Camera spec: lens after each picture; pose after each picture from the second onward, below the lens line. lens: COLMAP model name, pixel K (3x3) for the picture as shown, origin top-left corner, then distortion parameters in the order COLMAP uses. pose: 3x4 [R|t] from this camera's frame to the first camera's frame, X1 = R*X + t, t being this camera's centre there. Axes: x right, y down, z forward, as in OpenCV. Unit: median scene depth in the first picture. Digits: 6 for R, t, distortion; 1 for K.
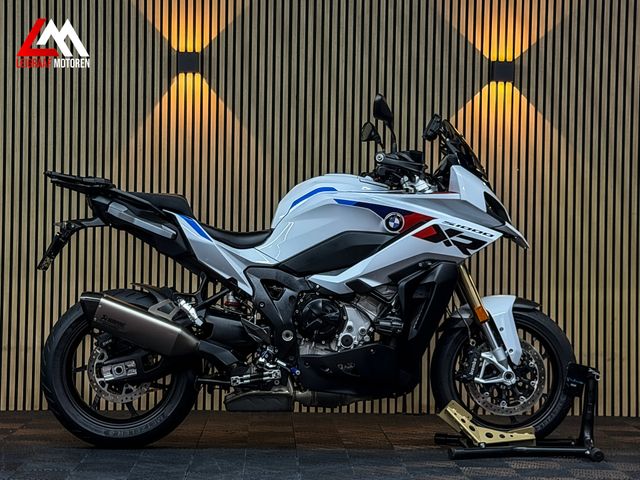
lens RADIAL K [[1425.2, 0, 320.0], [0, 1425.2, 240.0], [0, 0, 1]] dist [0.127460, 0.603634]
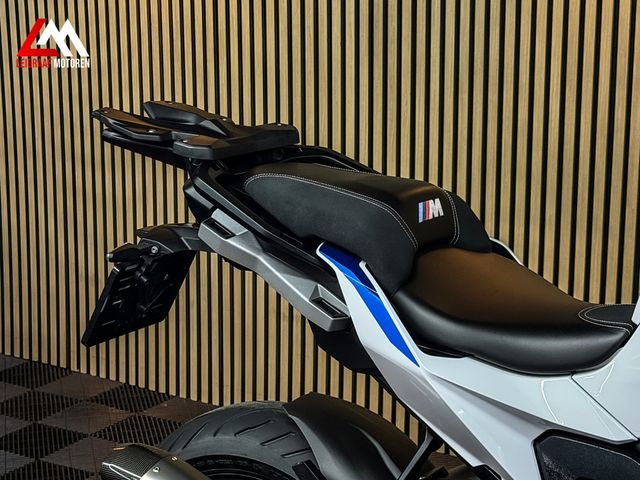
lens RADIAL K [[1425.2, 0, 320.0], [0, 1425.2, 240.0], [0, 0, 1]] dist [0.127460, 0.603634]
pose [[0.819781, 0.110317, -0.561951, 0.088399], [0.007609, 0.979086, 0.203305, -0.092555], [0.572626, -0.170941, 0.801797, 0.708461]]
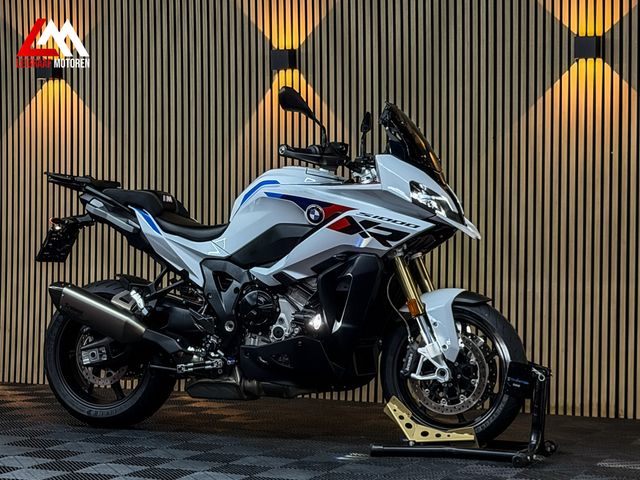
lens RADIAL K [[1425.2, 0, 320.0], [0, 1425.2, 240.0], [0, 0, 1]] dist [0.127460, 0.603634]
pose [[0.896957, -0.005697, -0.442082, 0.481745], [0.009879, 0.999926, 0.007159, -0.001517], [0.442008, -0.010788, 0.896946, 0.108085]]
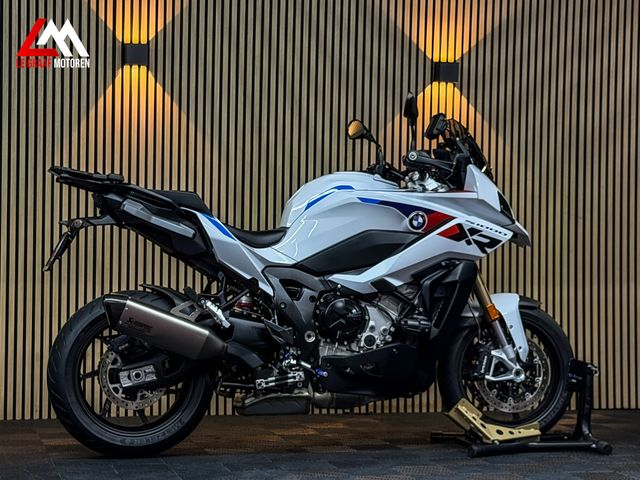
lens RADIAL K [[1425.2, 0, 320.0], [0, 1425.2, 240.0], [0, 0, 1]] dist [0.127460, 0.603634]
pose [[0.976101, -0.000977, 0.217314, -0.225253], [0.000818, 0.999999, 0.000824, -0.000070], [-0.217315, -0.000627, 0.976101, 0.041610]]
